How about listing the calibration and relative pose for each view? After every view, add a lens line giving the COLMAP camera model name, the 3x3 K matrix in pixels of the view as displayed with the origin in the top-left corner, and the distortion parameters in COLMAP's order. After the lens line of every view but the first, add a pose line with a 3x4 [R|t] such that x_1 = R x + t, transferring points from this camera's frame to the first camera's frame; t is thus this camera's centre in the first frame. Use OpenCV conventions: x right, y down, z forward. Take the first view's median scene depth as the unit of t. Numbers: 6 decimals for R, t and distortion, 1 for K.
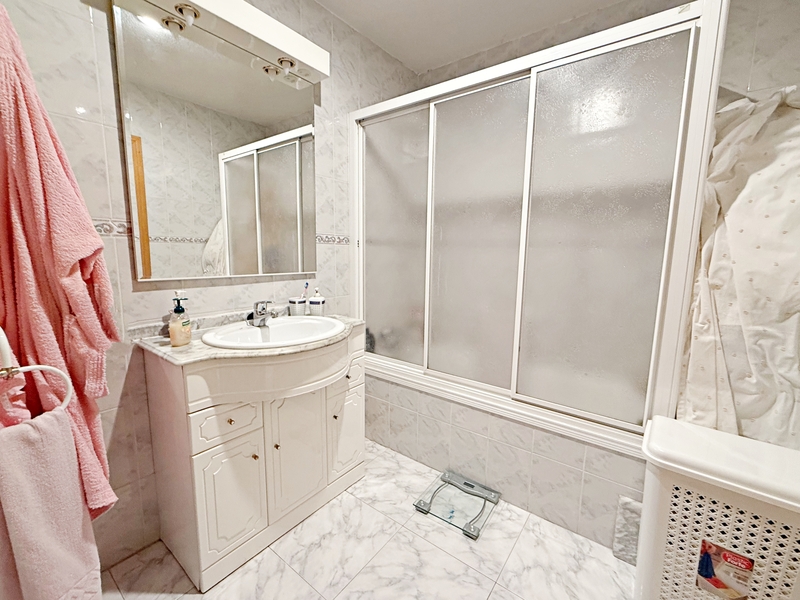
lens RADIAL K [[344.7, 0, 393.8], [0, 344.7, 302.9], [0, 0, 1]] dist [0.008078, 0.000639]
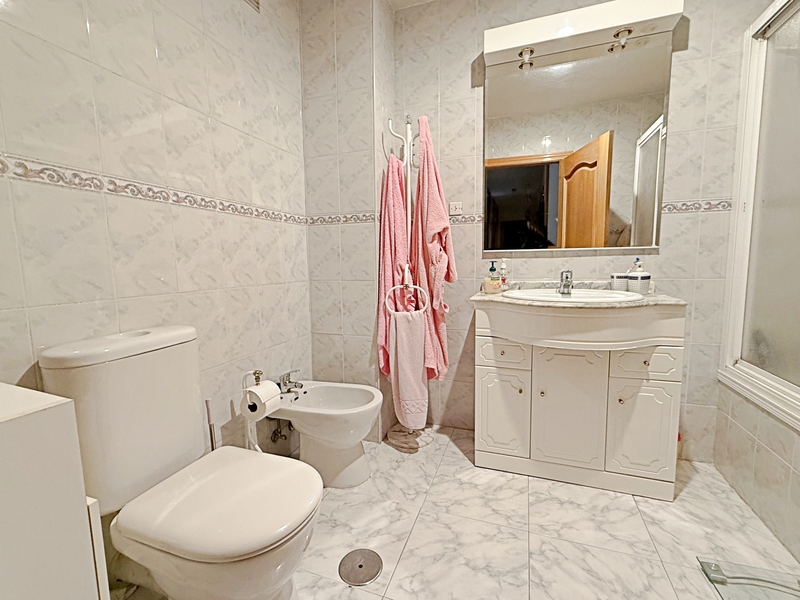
lens RADIAL K [[344.7, 0, 395.4], [0, 344.7, 298.7], [0, 0, 1]] dist [0.008078, 0.000639]
pose [[0.318832, 0.094585, -0.943080, 0.504606], [-0.119670, 0.991063, 0.058940, 0.086289], [0.940226, 0.094066, 0.327301, 0.127976]]
